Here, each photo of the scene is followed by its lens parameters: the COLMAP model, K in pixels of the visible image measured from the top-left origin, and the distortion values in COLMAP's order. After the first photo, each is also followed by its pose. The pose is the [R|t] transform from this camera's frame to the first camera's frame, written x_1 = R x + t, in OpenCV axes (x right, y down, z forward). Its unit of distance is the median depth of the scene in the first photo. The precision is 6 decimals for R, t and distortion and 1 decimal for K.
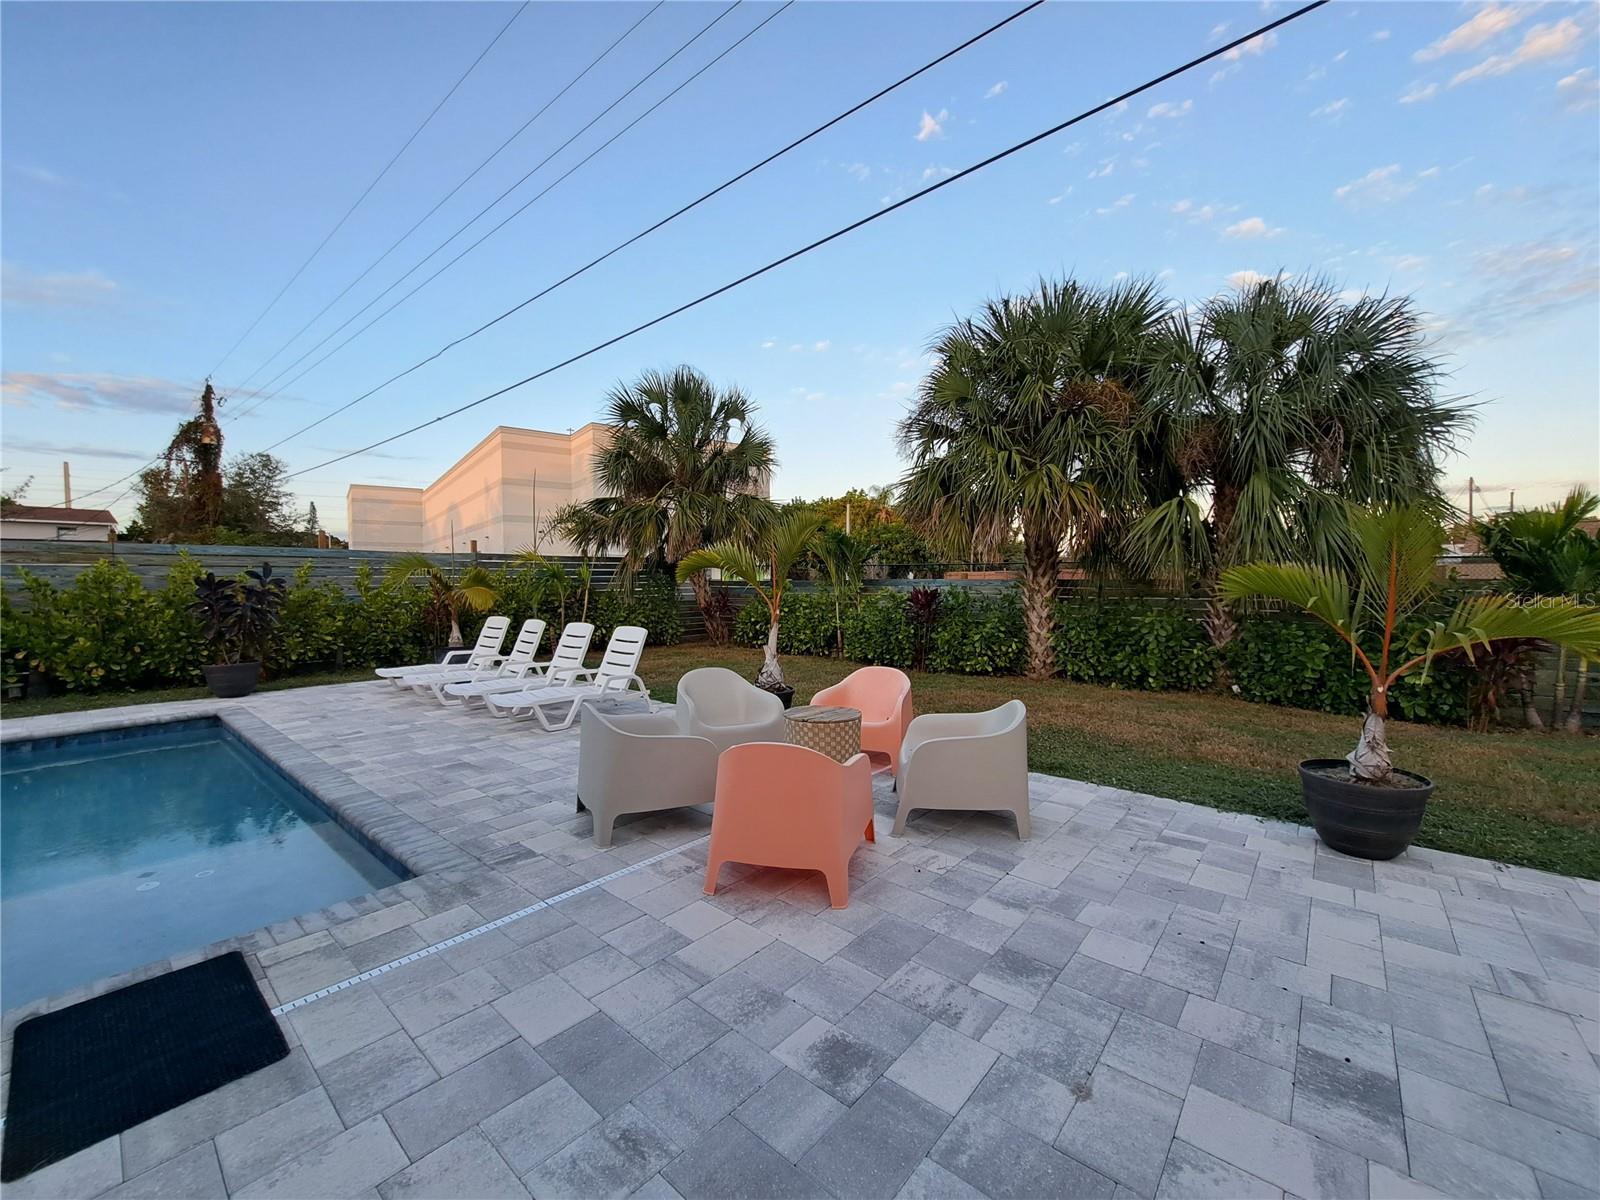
lens RADIAL K [[637.0, 0, 800.6], [0, 637.0, 608.2], [0, 0, 1]] dist [-0.012174, -0.000405]
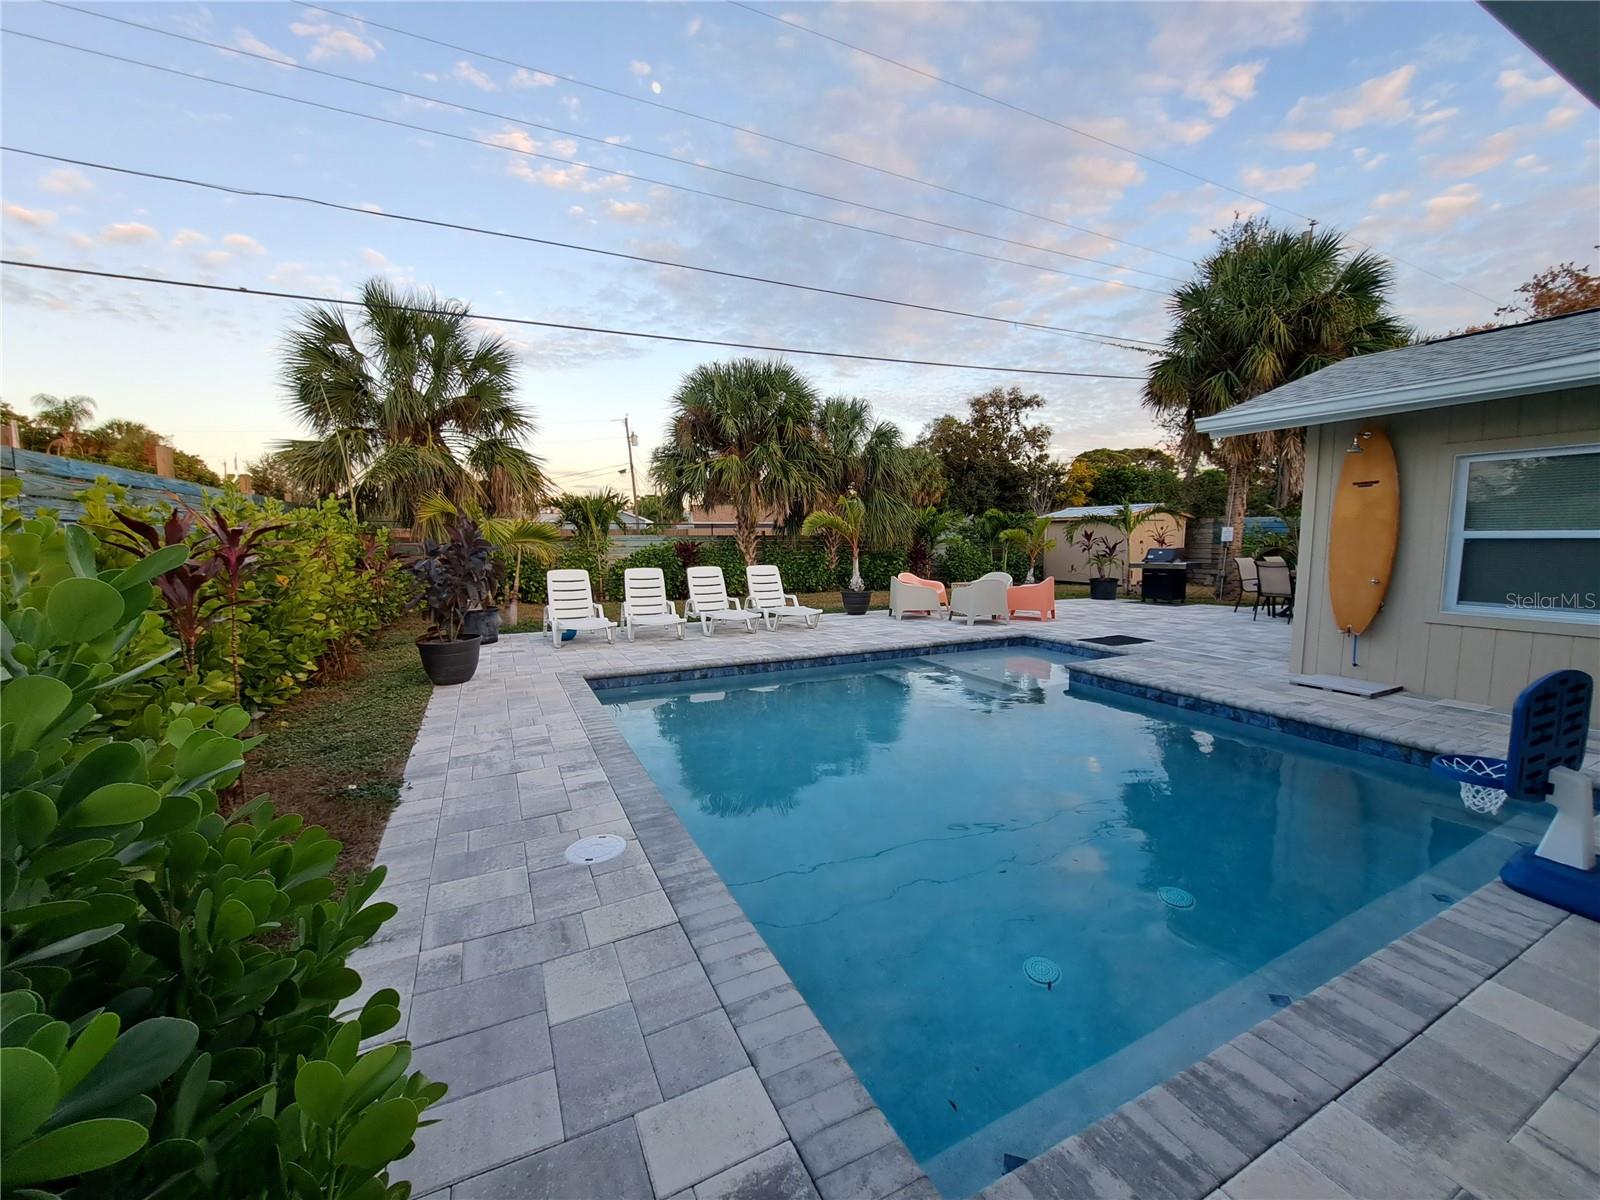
lens RADIAL K [[637.0, 0, 799.2], [0, 637.0, 600.7], [0, 0, 1]] dist [-0.012174, -0.000405]
pose [[0.404803, -0.087108, 0.910246, -1.404387], [0.043067, 0.996164, 0.076177, 0.002720], [-0.913389, 0.008365, 0.407001, 0.295893]]
